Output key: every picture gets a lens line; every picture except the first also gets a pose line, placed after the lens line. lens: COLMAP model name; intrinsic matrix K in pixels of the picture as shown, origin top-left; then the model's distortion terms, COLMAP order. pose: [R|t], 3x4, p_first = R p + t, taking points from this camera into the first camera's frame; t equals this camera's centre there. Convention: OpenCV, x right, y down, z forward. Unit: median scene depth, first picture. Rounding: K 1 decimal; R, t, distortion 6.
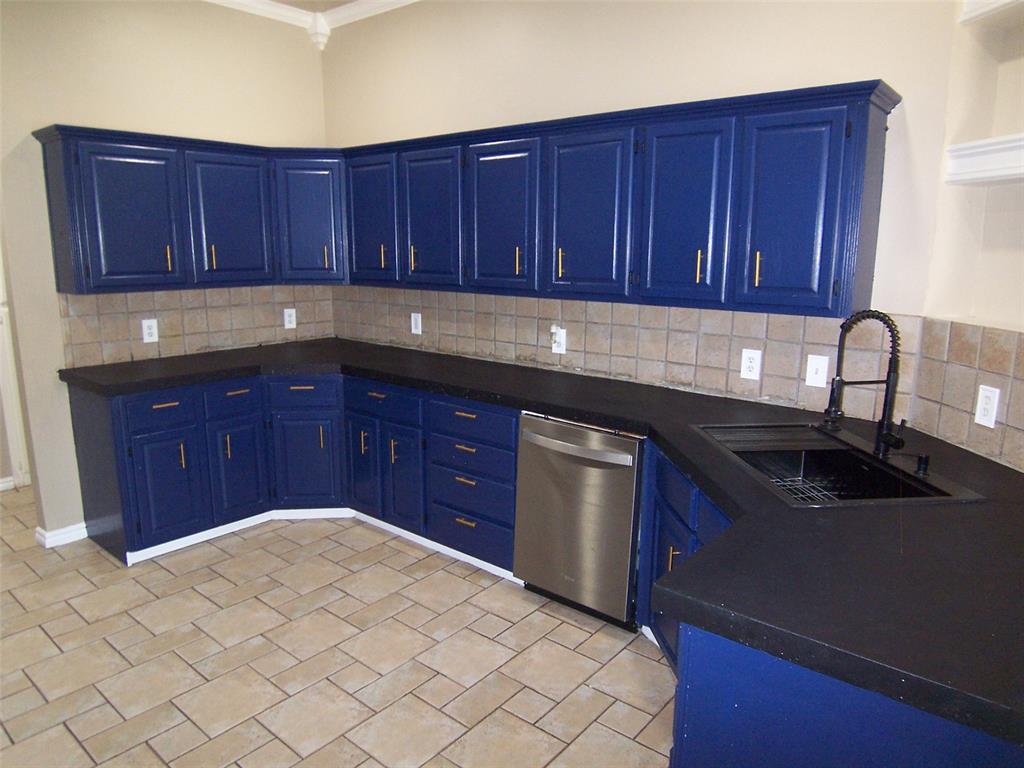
lens RADIAL K [[691.7, 0, 510.0], [0, 691.7, 380.2], [0, 0, 1]] dist [-0.007851, -0.000565]
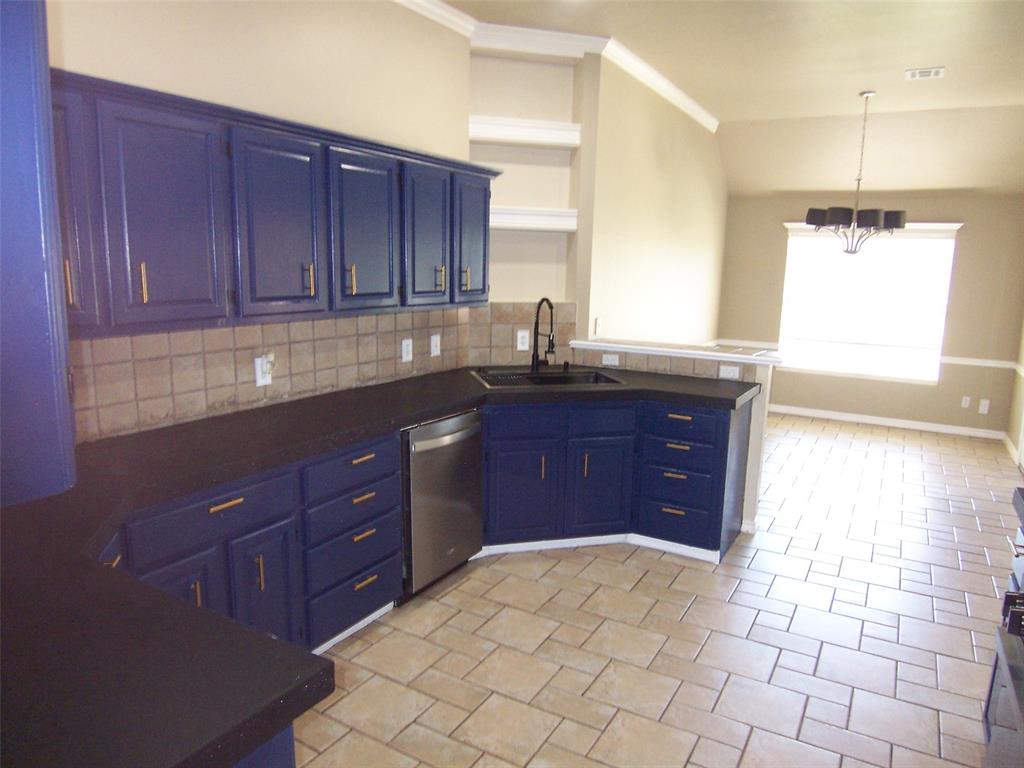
lens RADIAL K [[691.8, 0, 508.1], [0, 691.8, 389.4], [0, 0, 1]] dist [-0.008308, -0.039017]
pose [[-0.169318, -0.177243, 0.969493, -0.960160], [0.179592, 0.961677, 0.207179, -0.185108], [-0.969060, 0.209192, -0.130998, 0.966667]]
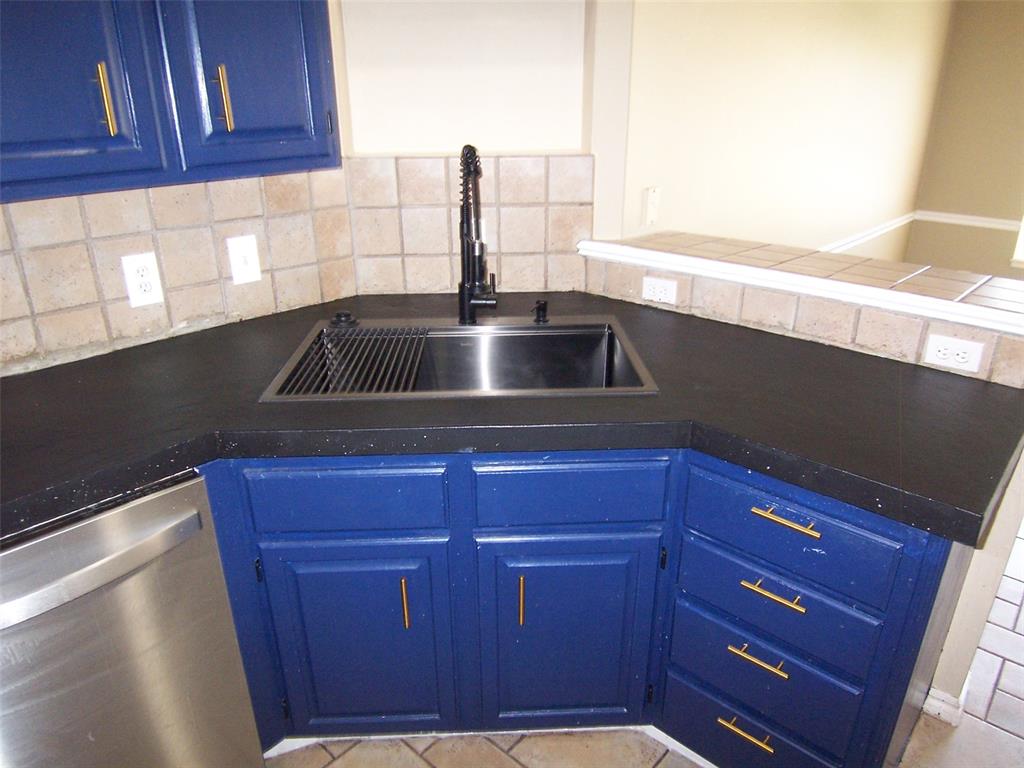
lens RADIAL K [[709.9, 0, 499.8], [0, 709.9, 387.9], [0, 0, 1]] dist [0.004600, -0.046005]
pose [[0.048934, -0.385048, 0.921599, -0.213575], [0.203849, 0.907132, 0.368180, -0.095224], [-0.977779, 0.169850, 0.122881, 0.625913]]
